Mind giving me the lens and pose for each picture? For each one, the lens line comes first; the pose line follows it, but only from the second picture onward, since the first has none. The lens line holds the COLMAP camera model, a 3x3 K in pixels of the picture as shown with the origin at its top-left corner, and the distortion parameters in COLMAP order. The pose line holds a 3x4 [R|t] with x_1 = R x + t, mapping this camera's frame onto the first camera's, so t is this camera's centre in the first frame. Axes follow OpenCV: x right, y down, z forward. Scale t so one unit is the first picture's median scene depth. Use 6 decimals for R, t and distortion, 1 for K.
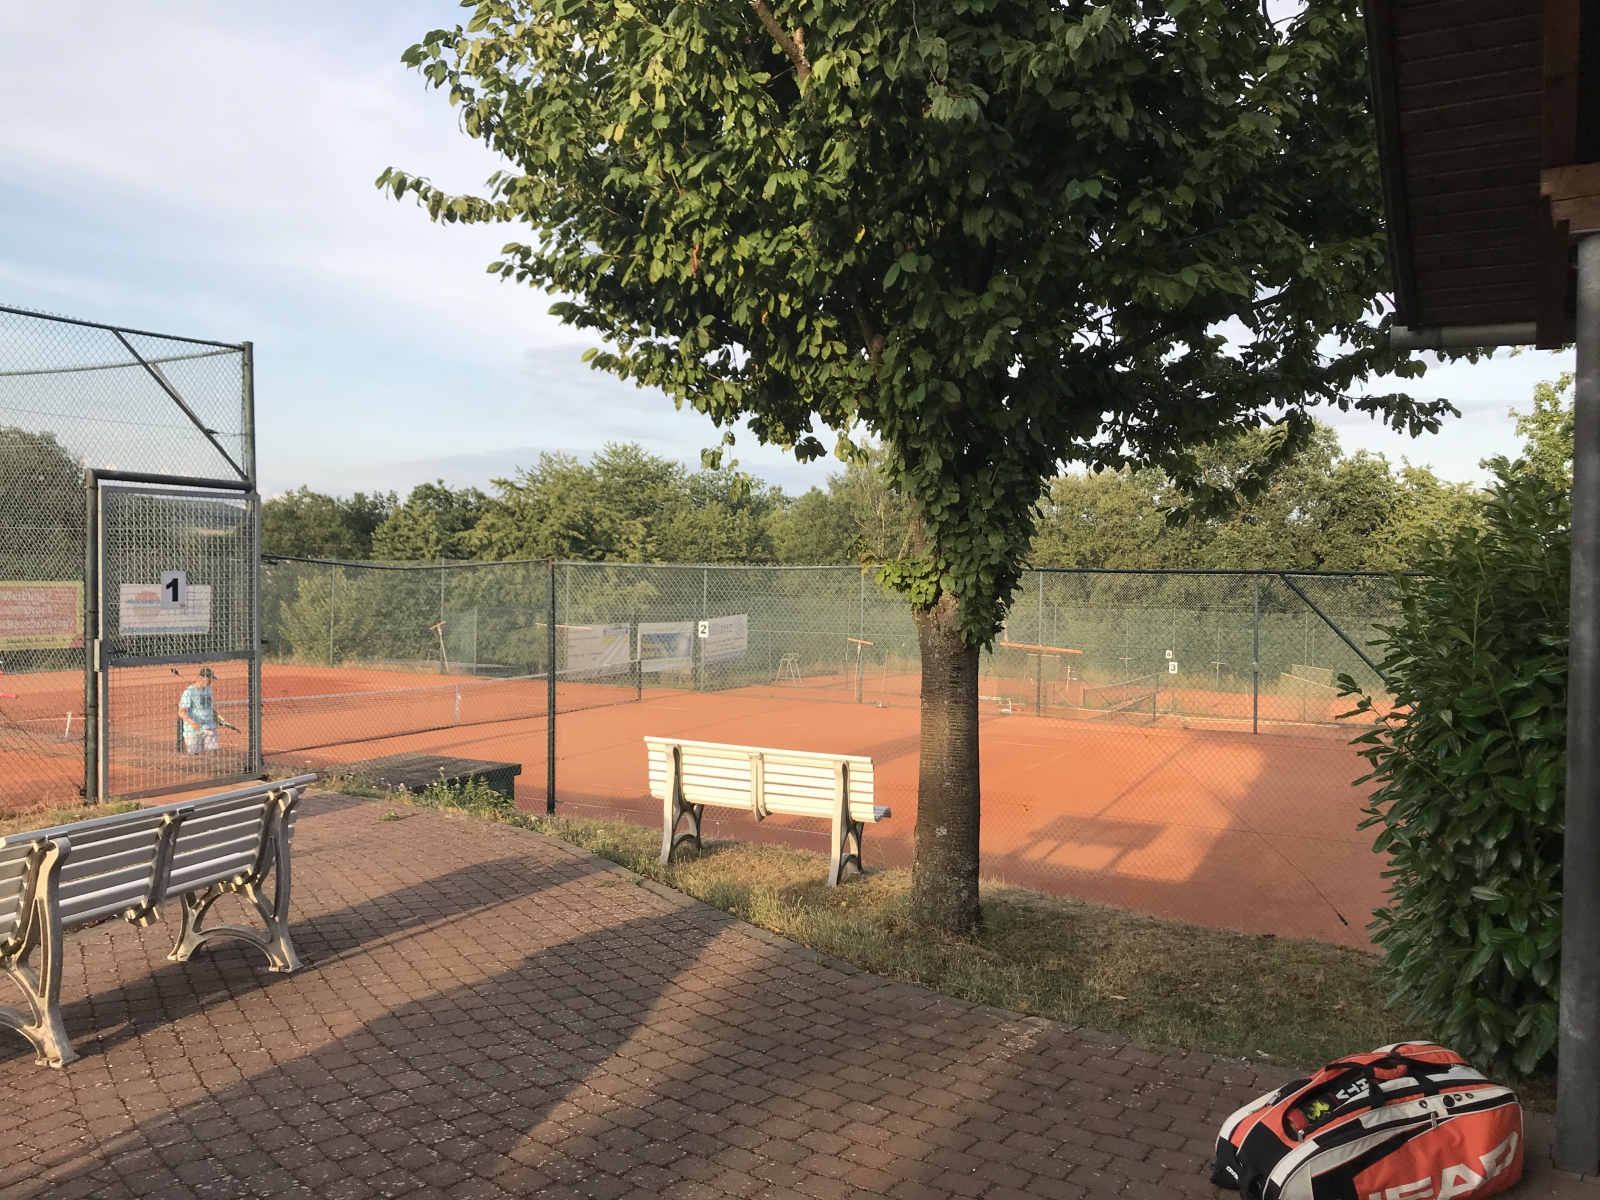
lens RADIAL K [[1312.0, 0, 804.8], [0, 1312.0, 599.9], [0, 0, 1]] dist [0.042572, -0.057818]
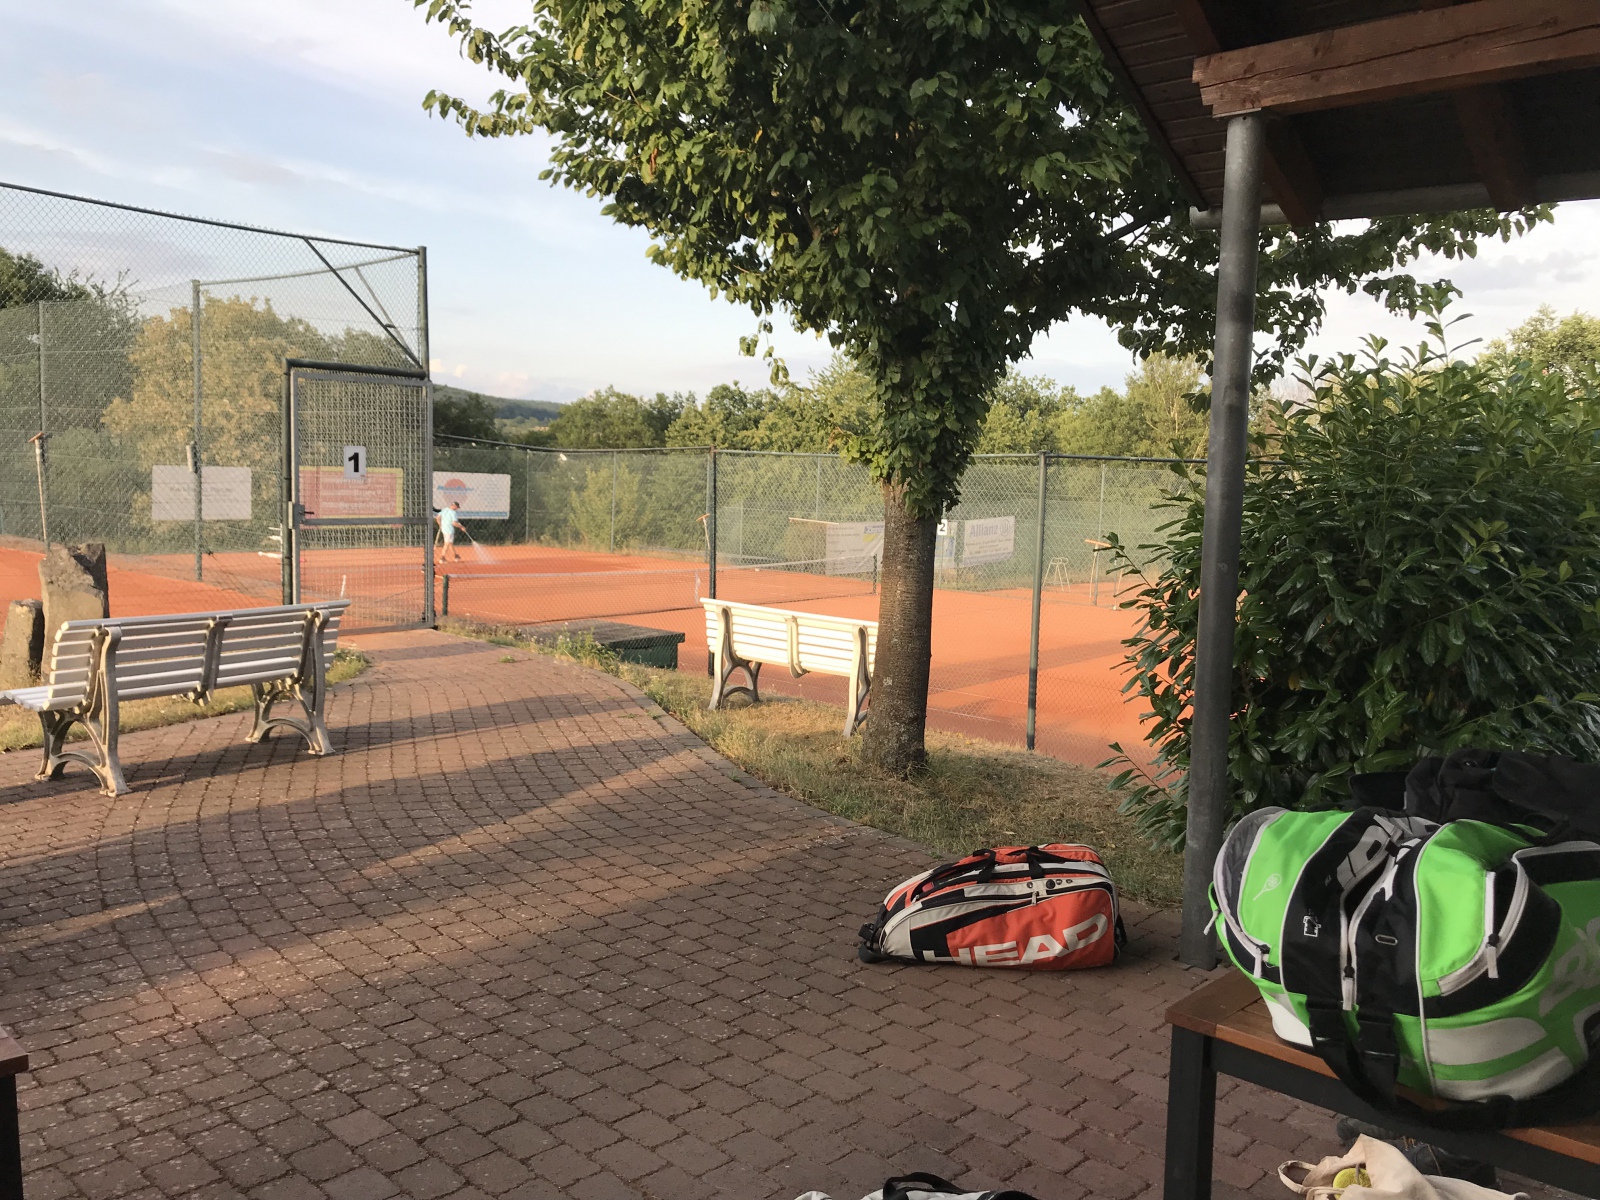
lens RADIAL K [[1312.0, 0, 802.2], [0, 1312.0, 601.8], [0, 0, 1]] dist [0.042572, -0.057818]
pose [[0.972564, 0.040850, -0.229019, 0.234340], [-0.023621, 0.996715, 0.077471, 0.019950], [0.231432, -0.069936, 0.970334, -0.072312]]
